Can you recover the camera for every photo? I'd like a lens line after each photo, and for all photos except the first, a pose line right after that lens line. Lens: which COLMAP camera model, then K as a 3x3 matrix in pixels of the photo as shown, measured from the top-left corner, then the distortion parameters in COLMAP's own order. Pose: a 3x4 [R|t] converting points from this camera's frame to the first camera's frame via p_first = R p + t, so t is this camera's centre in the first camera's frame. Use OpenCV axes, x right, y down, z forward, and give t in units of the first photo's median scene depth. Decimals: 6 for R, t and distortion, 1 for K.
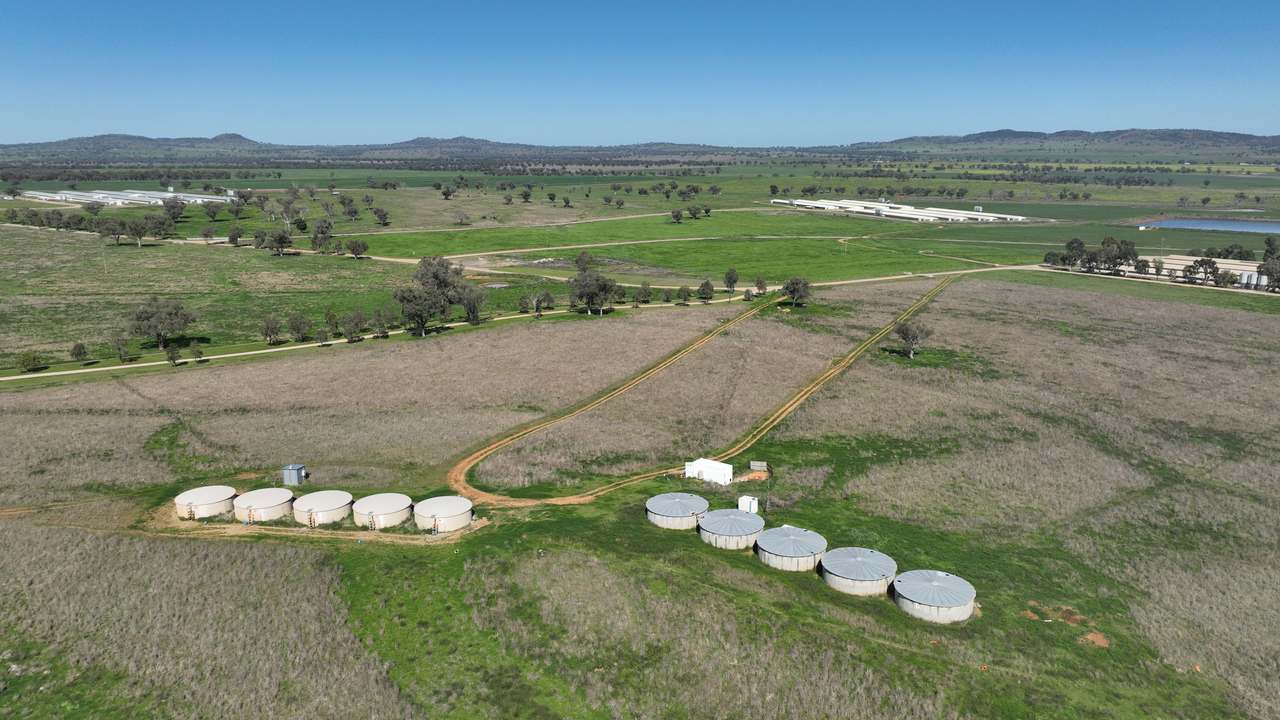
lens RADIAL K [[904.6, 0, 640.0], [0, 904.6, 360.0], [0, 0, 1]] dist [0.006979, 0.008339]
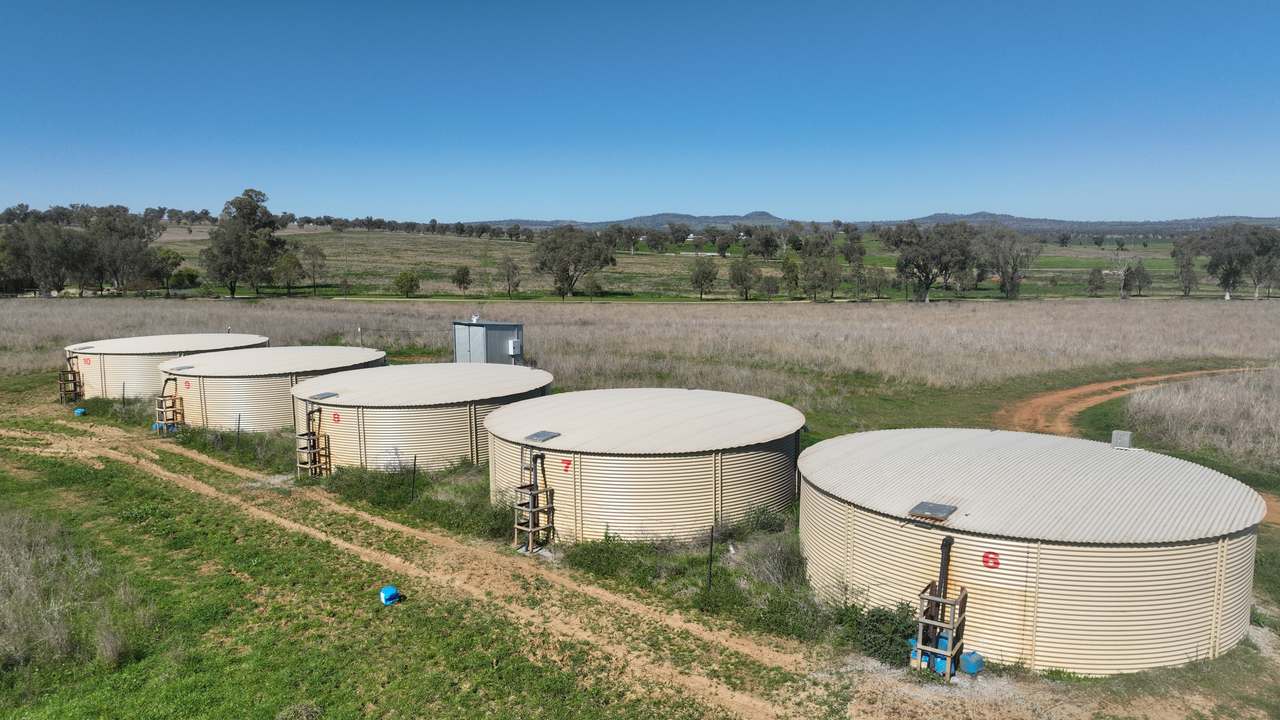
lens RADIAL K [[904.6, 0, 640.0], [0, 904.6, 360.0], [0, 0, 1]] dist [0.006979, 0.008339]
pose [[0.854989, 0.073121, -0.513465, -0.188037], [-0.117206, 0.991641, -0.053947, 0.152485], [0.505229, 0.106306, 0.856413, 0.817532]]
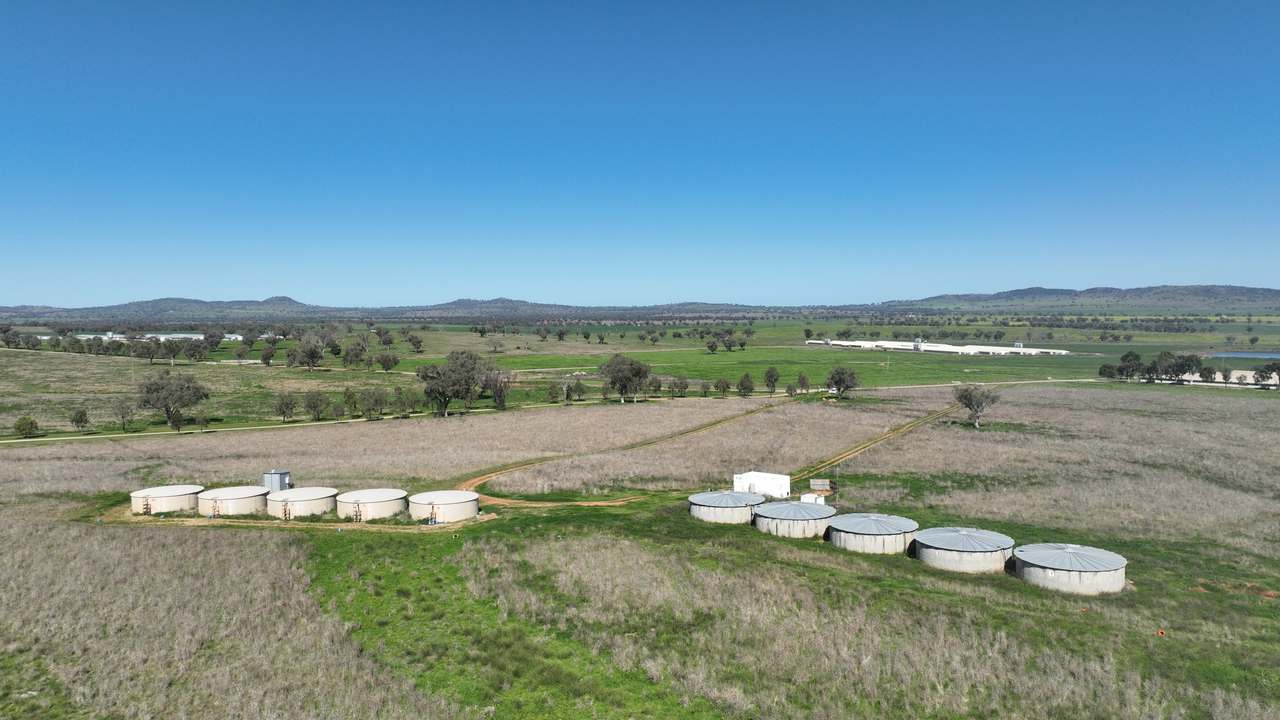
lens RADIAL K [[904.6, 0, 640.0], [0, 904.6, 360.0], [0, 0, 1]] dist [0.006979, 0.008339]
pose [[0.999296, -0.003927, -0.037316, -0.006219], [-0.002656, 0.984613, -0.174731, 0.175111], [0.037428, 0.174707, 0.983909, 0.161022]]
